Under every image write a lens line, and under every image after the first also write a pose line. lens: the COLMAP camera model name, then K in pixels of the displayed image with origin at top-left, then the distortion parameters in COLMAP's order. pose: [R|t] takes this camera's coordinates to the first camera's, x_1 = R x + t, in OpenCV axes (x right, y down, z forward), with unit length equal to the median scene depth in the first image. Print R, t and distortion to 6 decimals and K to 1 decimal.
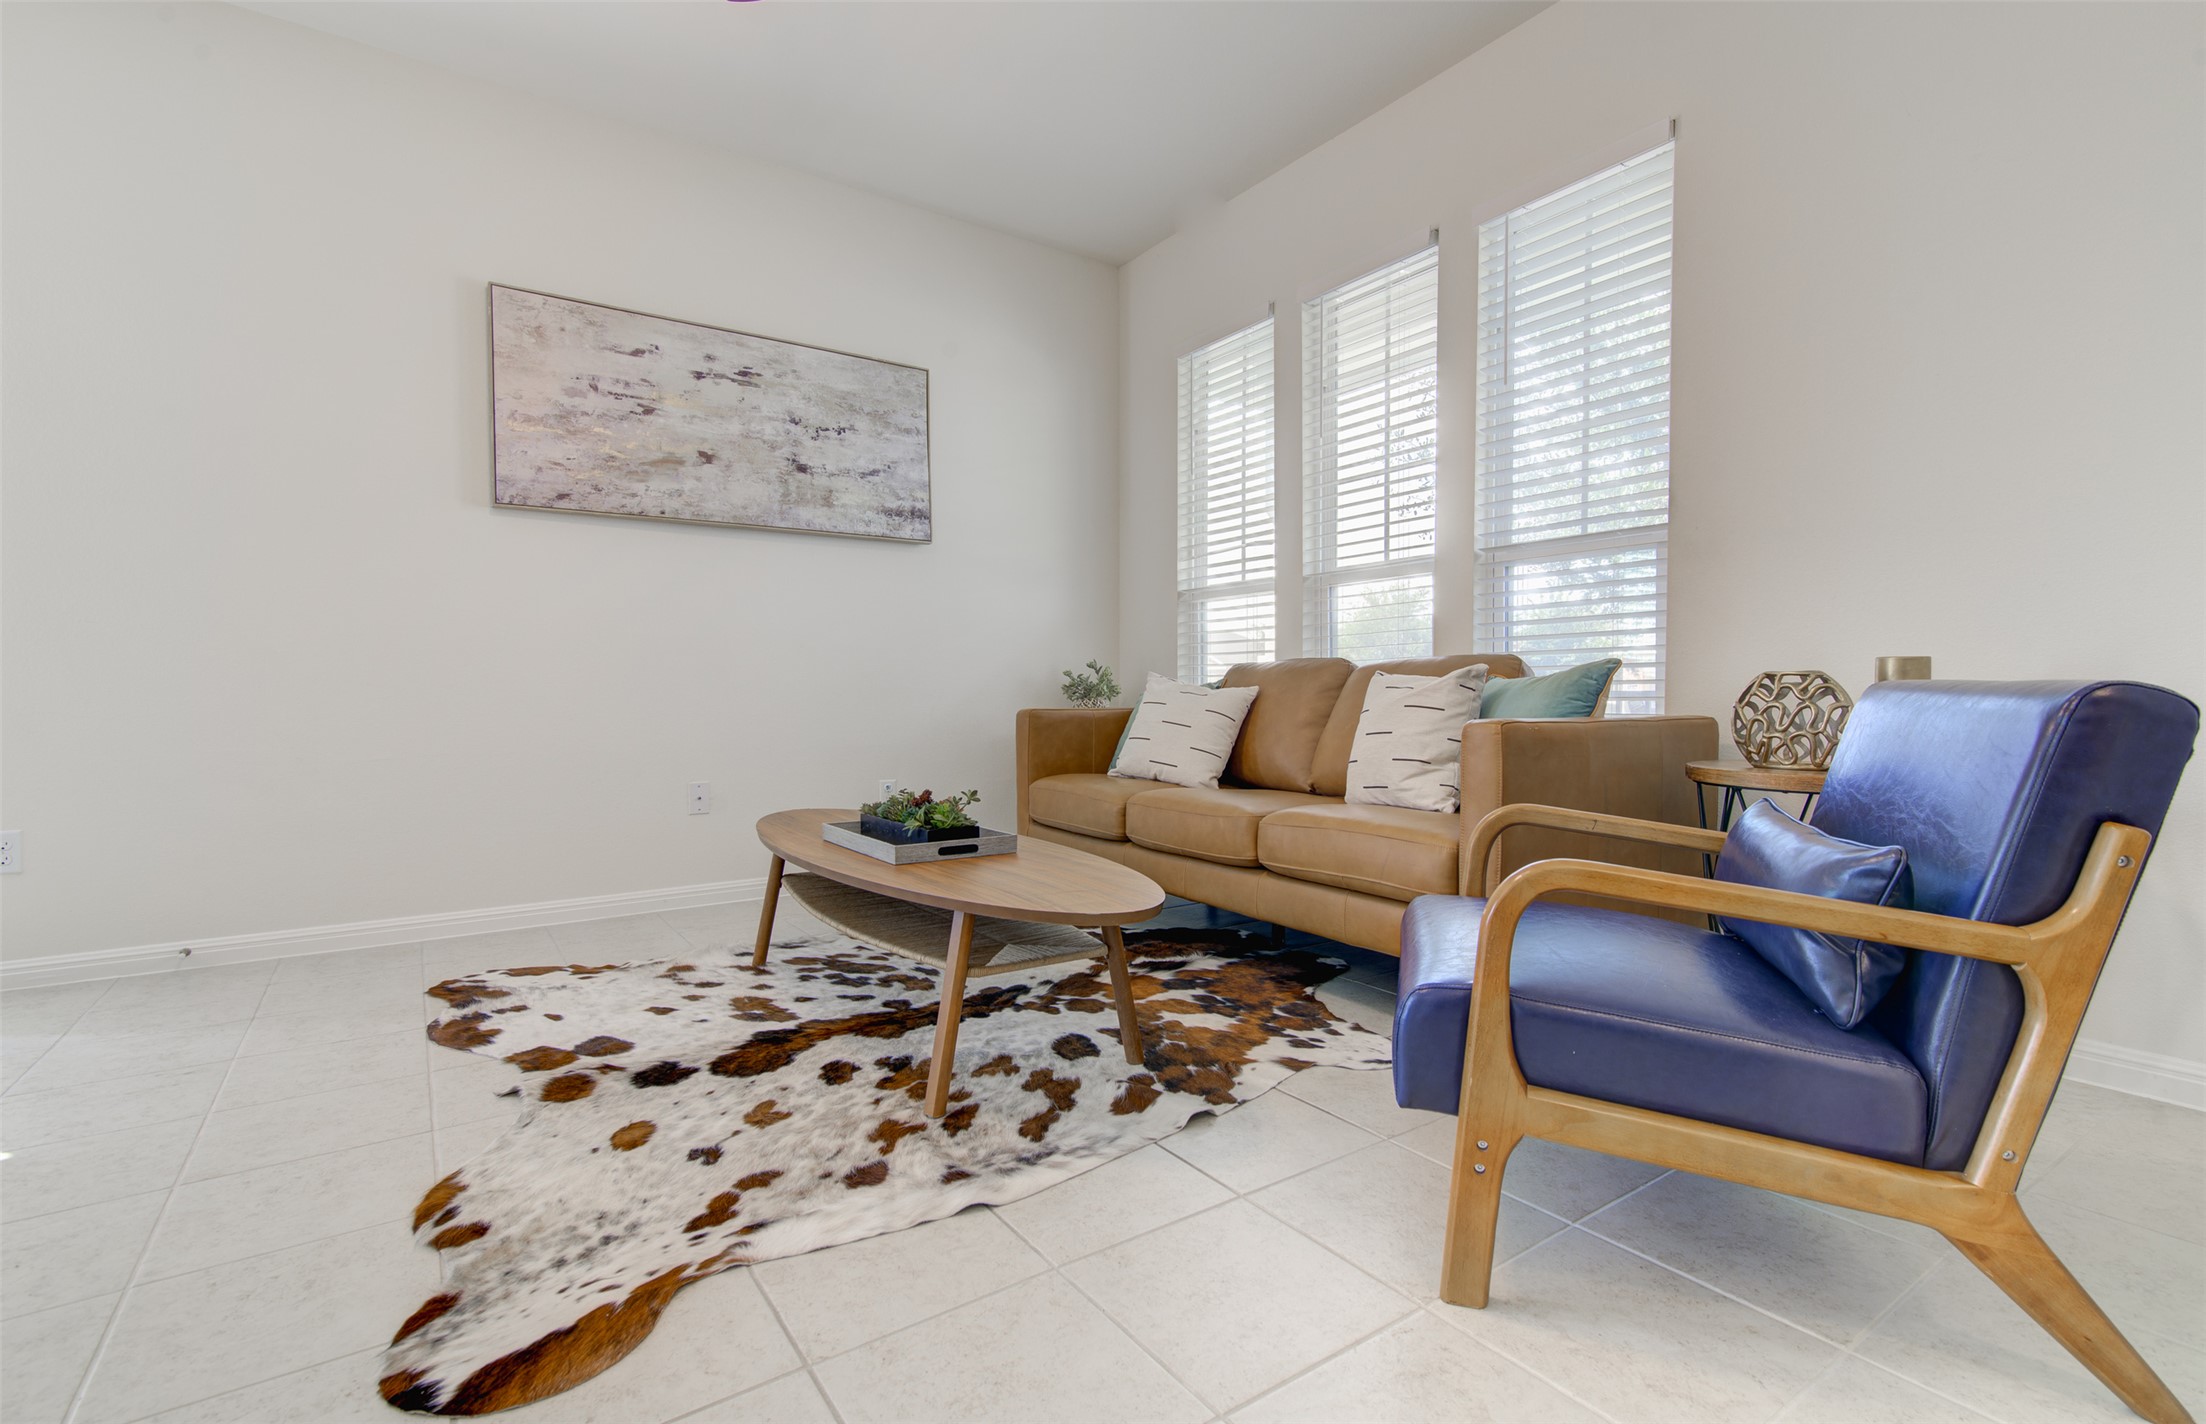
lens RADIAL K [[1009.4, 0, 1109.3], [0, 1009.4, 709.0], [0, 0, 1]] dist [0.013631, 0.000357]
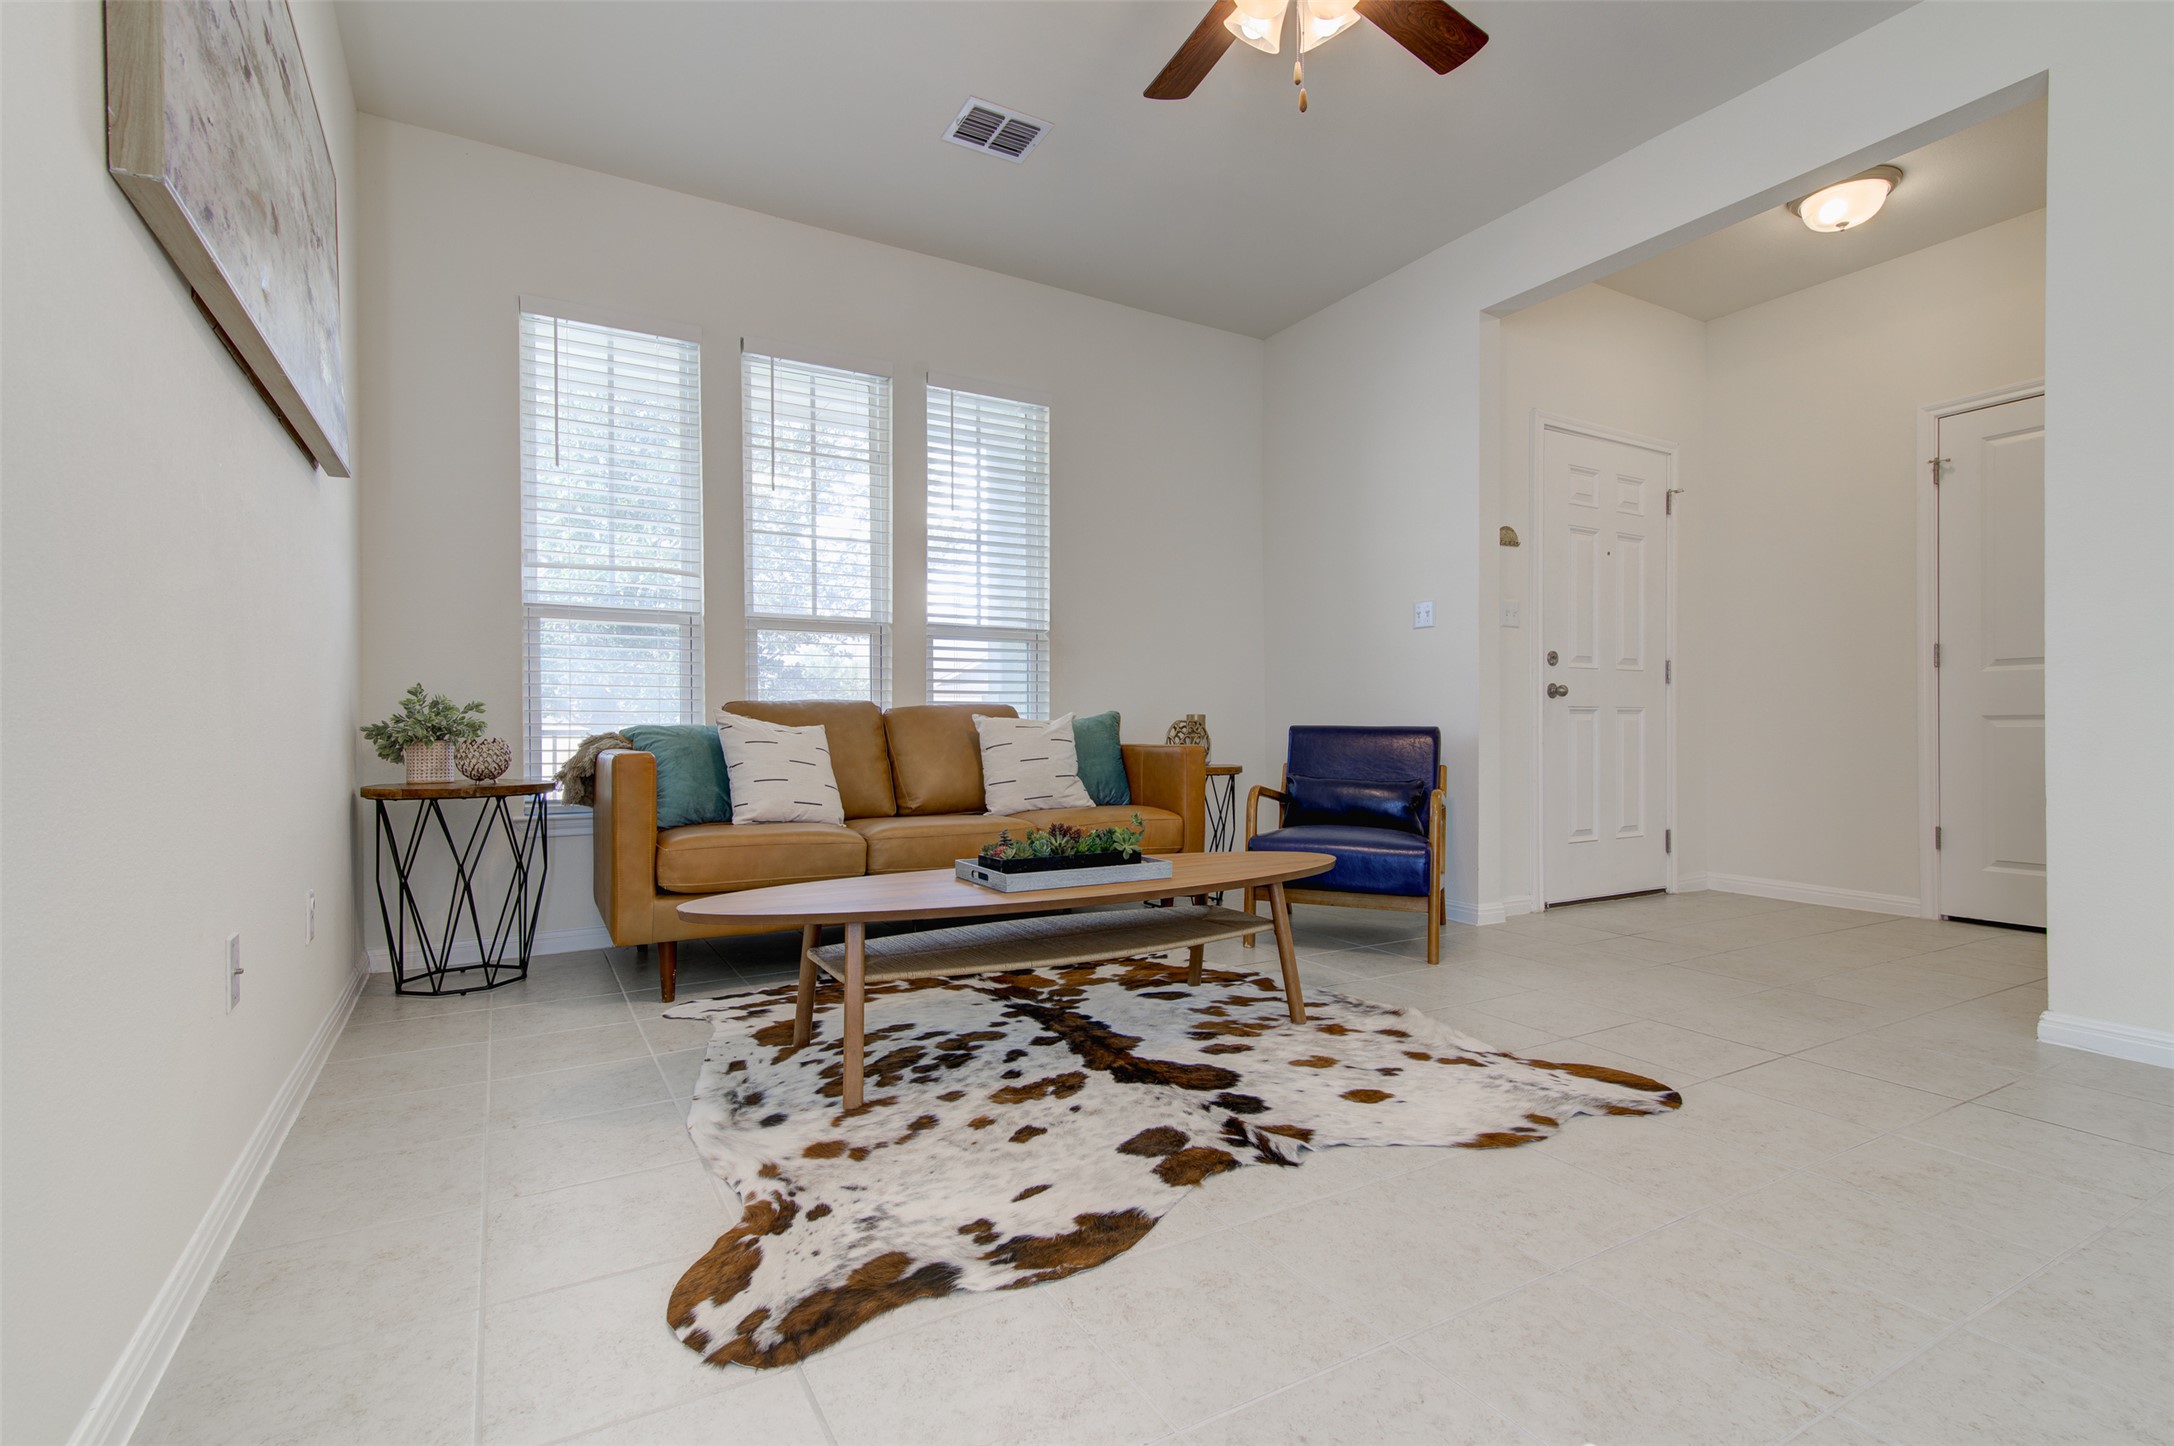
lens RADIAL K [[996.5, 0, 1086.3], [0, 996.5, 726.9], [0, 0, 1]] dist [0.031827, 0.000187]
pose [[0.089553, -0.001009, 0.995982, -1.229411], [0.016051, 0.999871, -0.000430, -0.023014], [-0.995853, 0.016025, 0.089558, 0.879830]]
